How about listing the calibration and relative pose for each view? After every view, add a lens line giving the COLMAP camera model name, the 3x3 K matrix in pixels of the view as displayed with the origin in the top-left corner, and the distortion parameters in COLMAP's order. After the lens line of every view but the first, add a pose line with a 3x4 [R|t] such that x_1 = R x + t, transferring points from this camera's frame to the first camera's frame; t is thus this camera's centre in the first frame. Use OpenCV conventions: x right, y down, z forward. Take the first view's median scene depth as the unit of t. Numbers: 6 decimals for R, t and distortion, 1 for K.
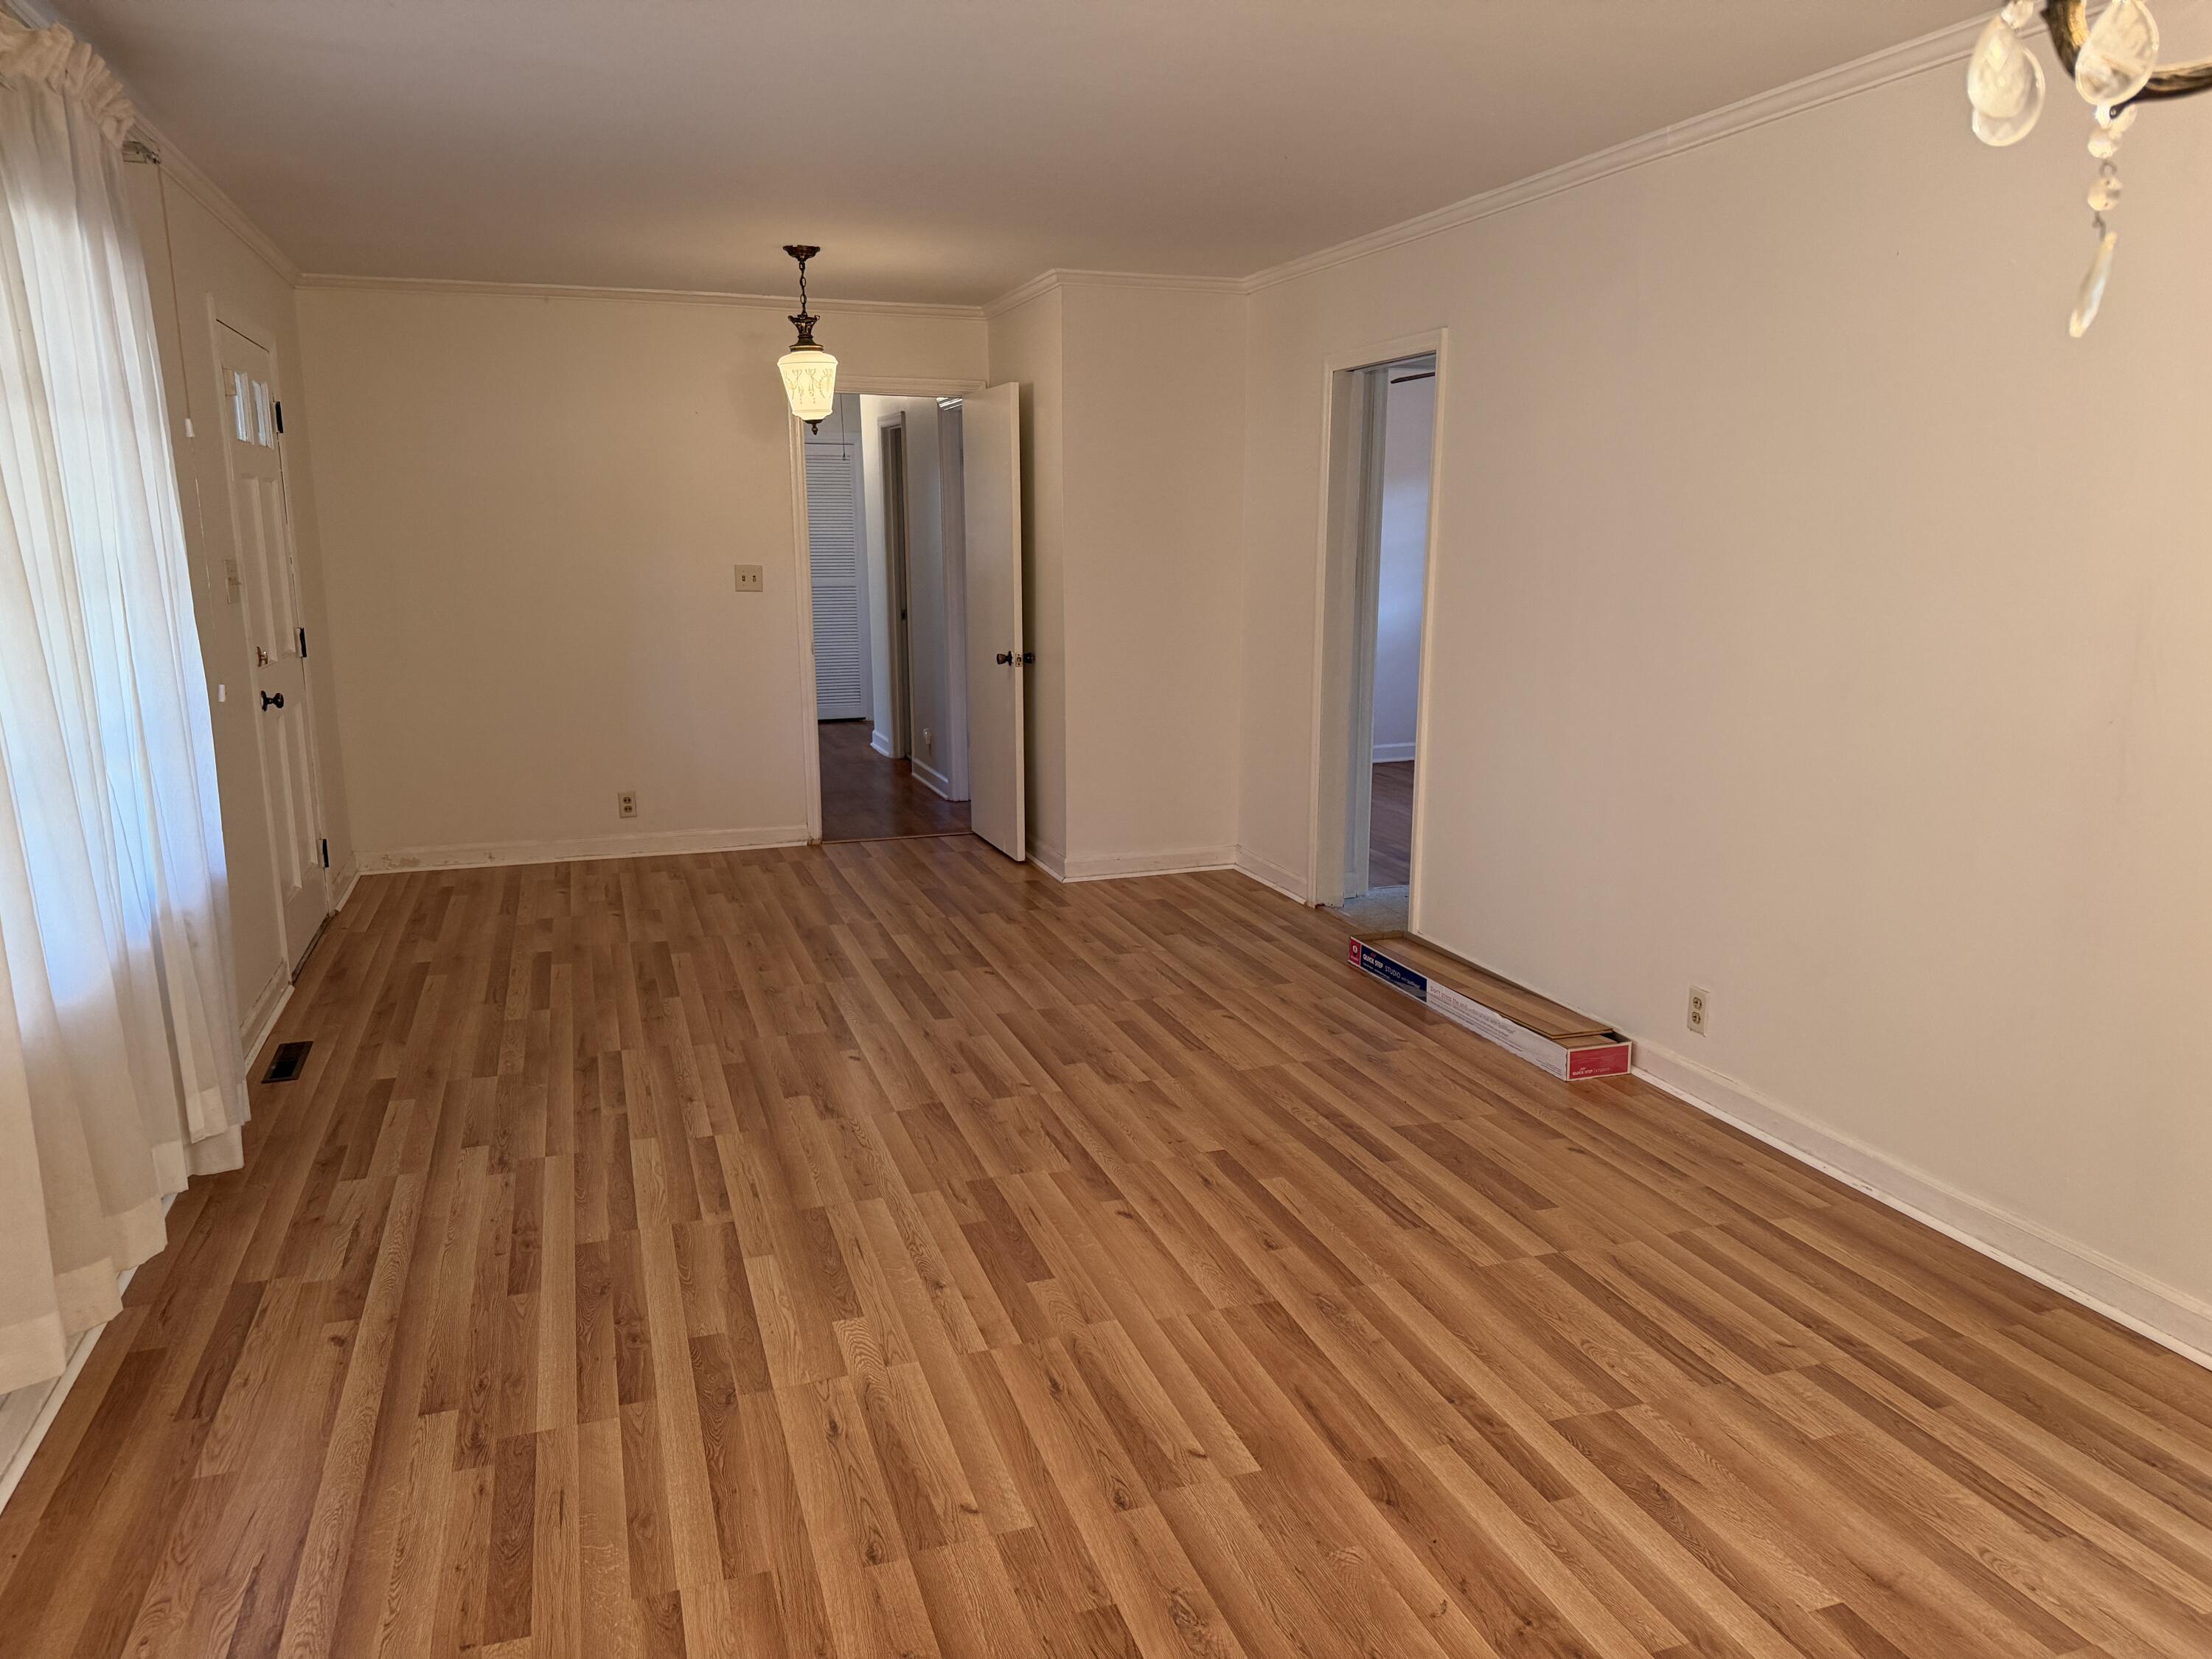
lens RADIAL K [[1565.7, 0, 1110.4], [0, 1565.7, 833.7], [0, 0, 1]] dist [0.045722, -0.059783]
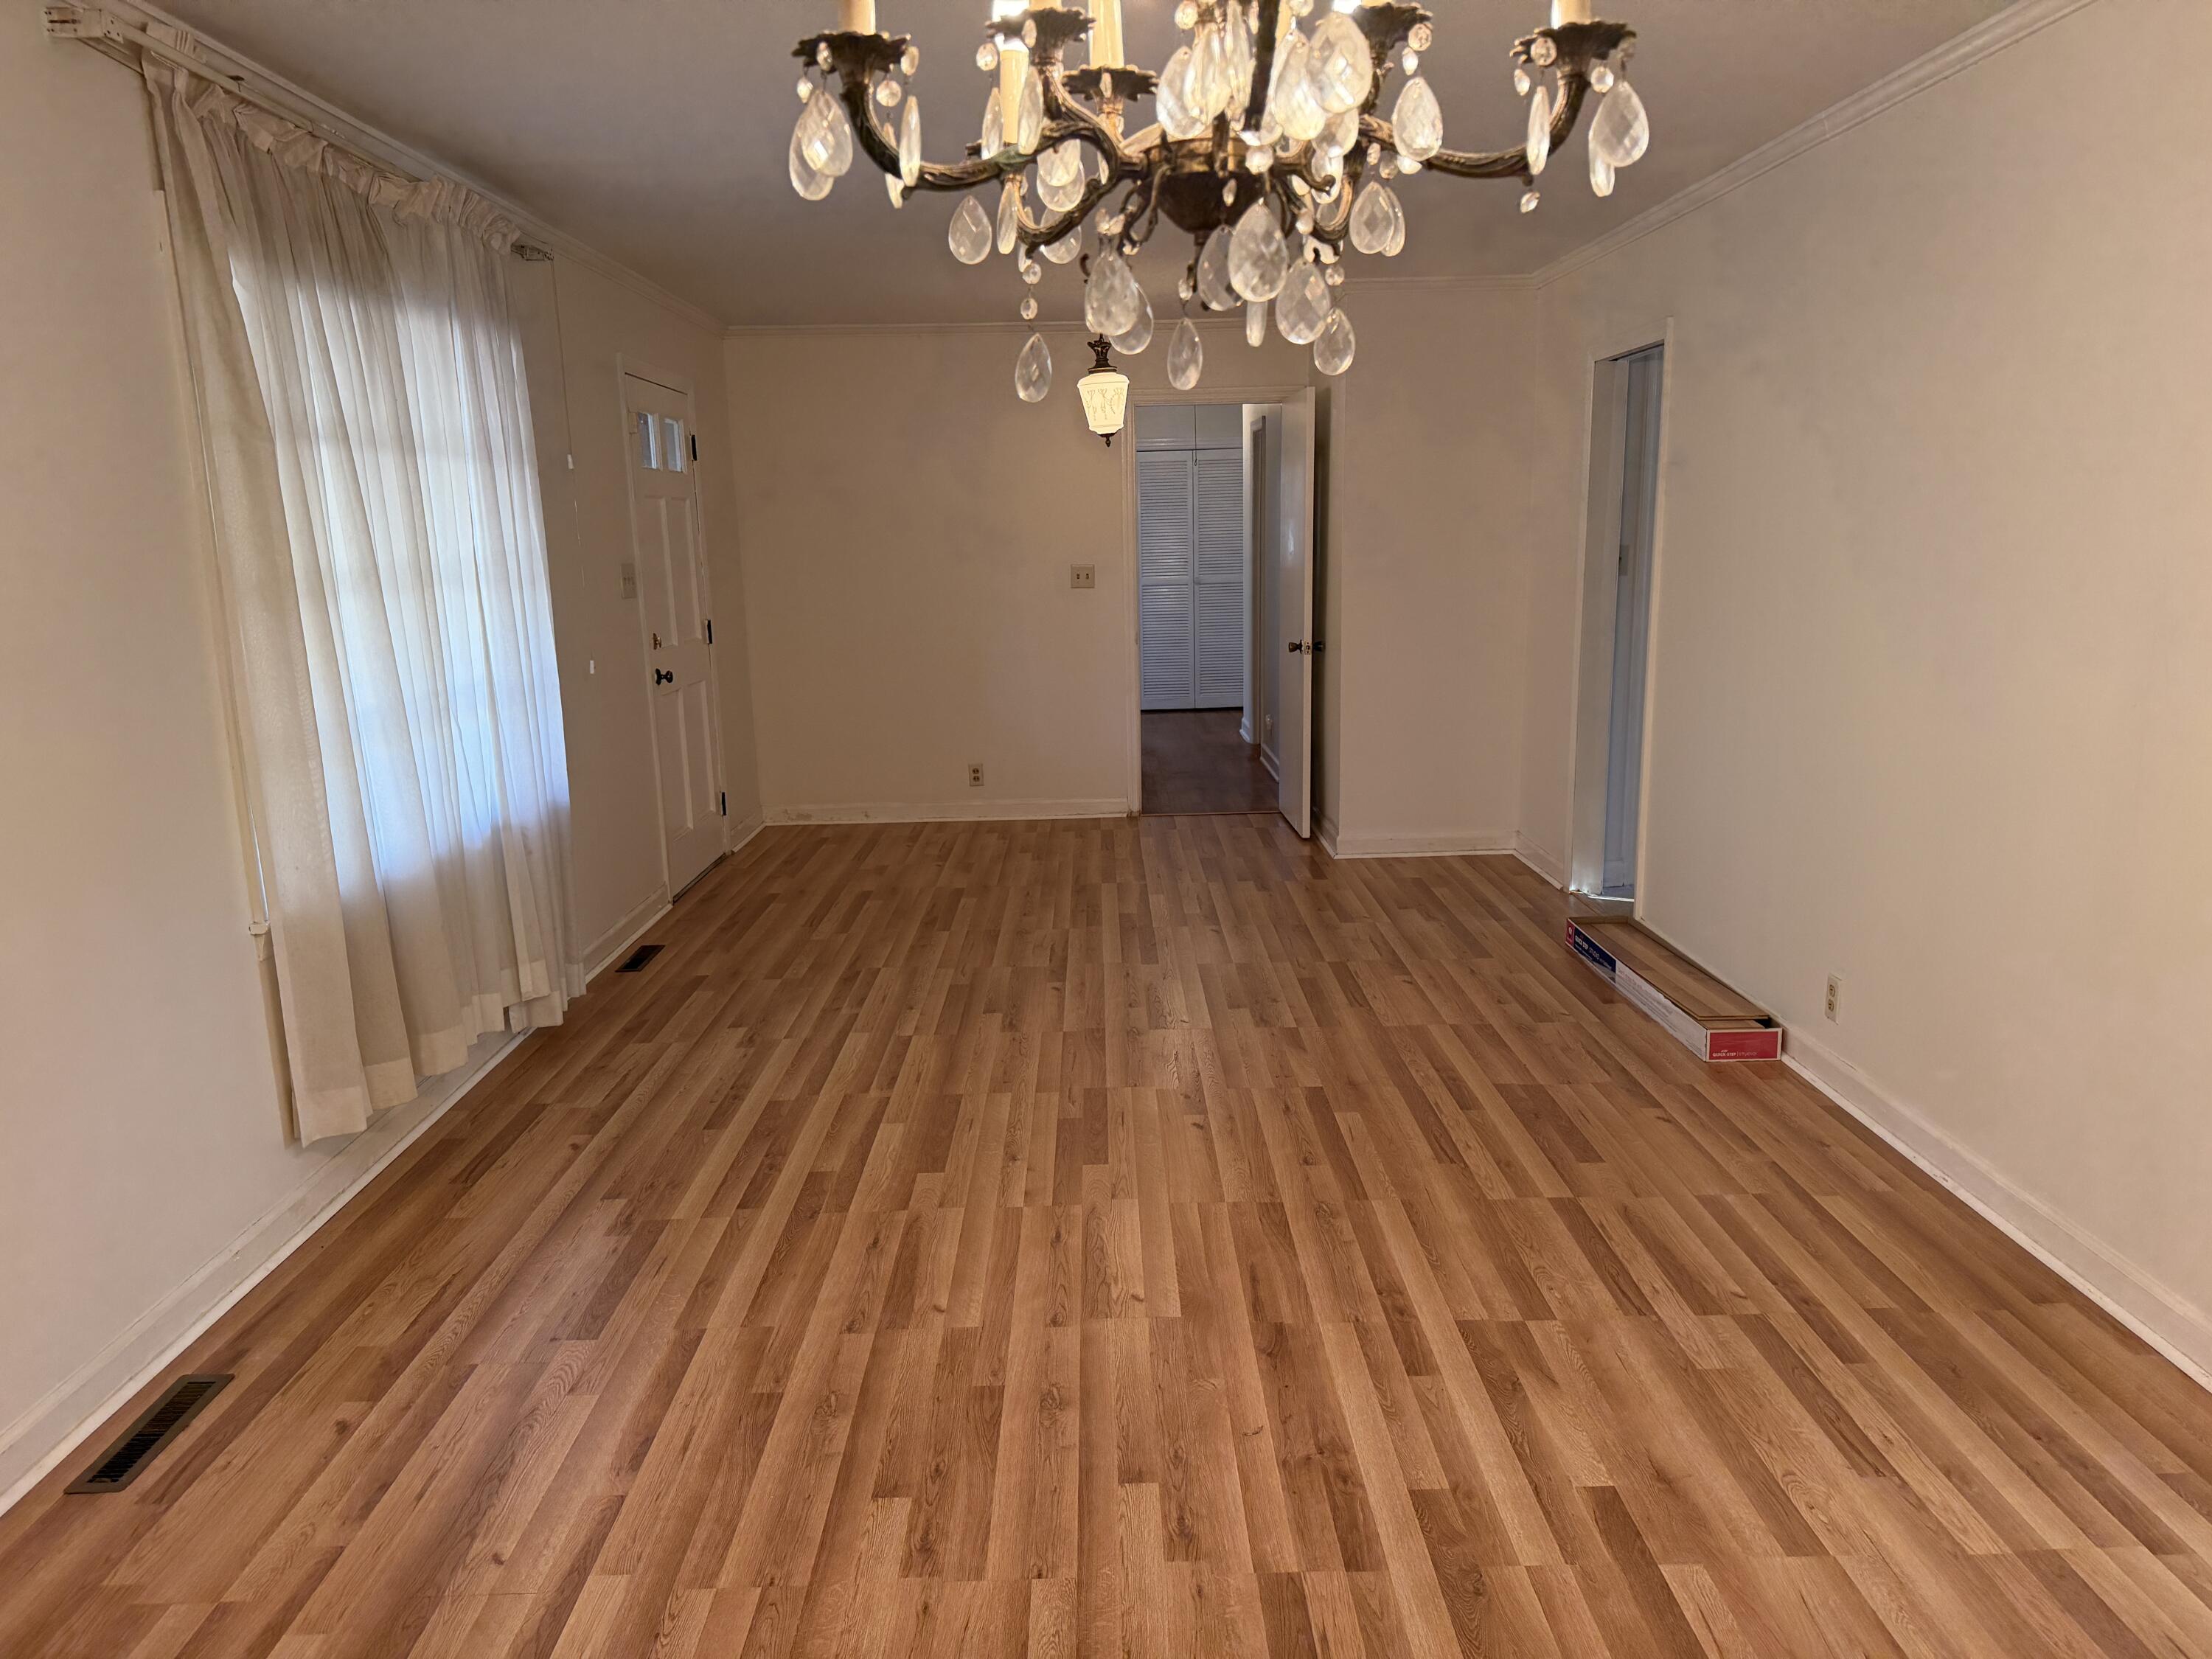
lens RADIAL K [[1565.7, 0, 1110.4], [0, 1565.7, 833.7], [0, 0, 1]] dist [0.045722, -0.059783]
pose [[0.948405, 0.042173, -0.314244, 0.288390], [-0.041982, 0.999091, 0.007379, 0.023389], [0.314270, 0.006194, 0.949313, -0.103226]]
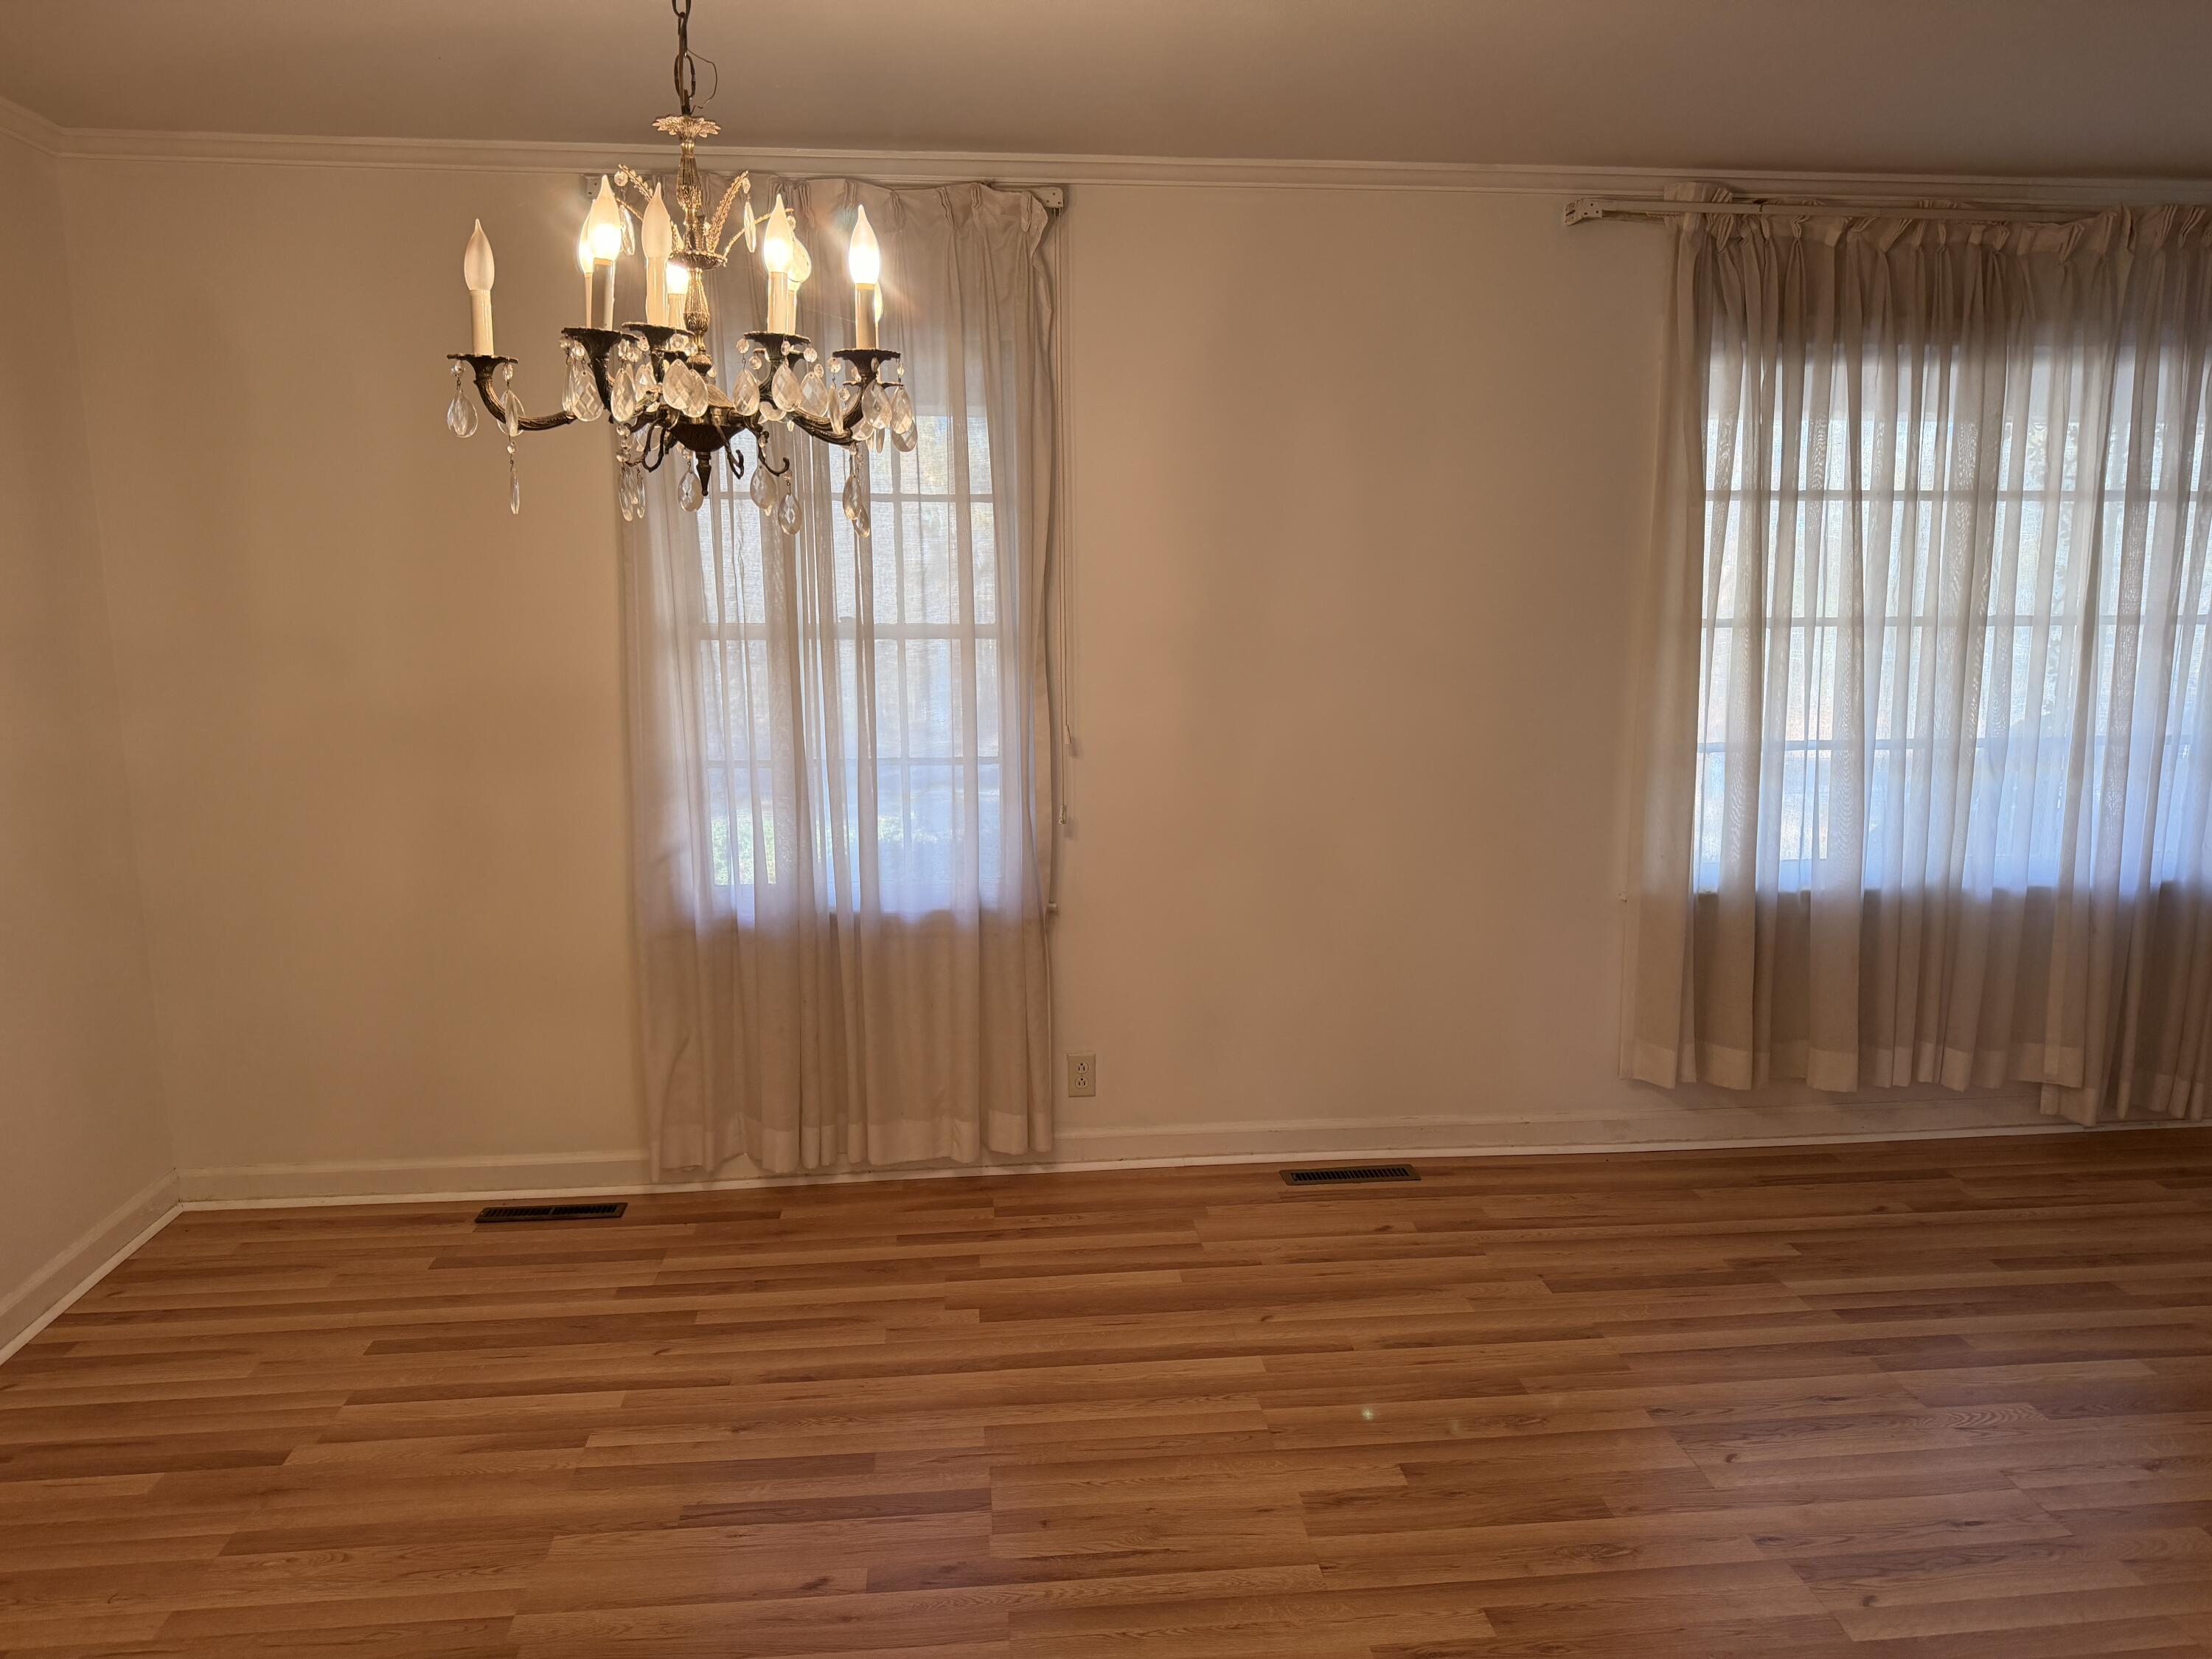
lens RADIAL K [[1565.7, 0, 1110.4], [0, 1565.7, 833.7], [0, 0, 1]] dist [0.045722, -0.059783]
pose [[-0.233292, 0.170227, -0.957391, 0.710673], [-0.190893, 0.957384, 0.216741, -0.113794], [0.953486, 0.233323, -0.190855, 0.472630]]
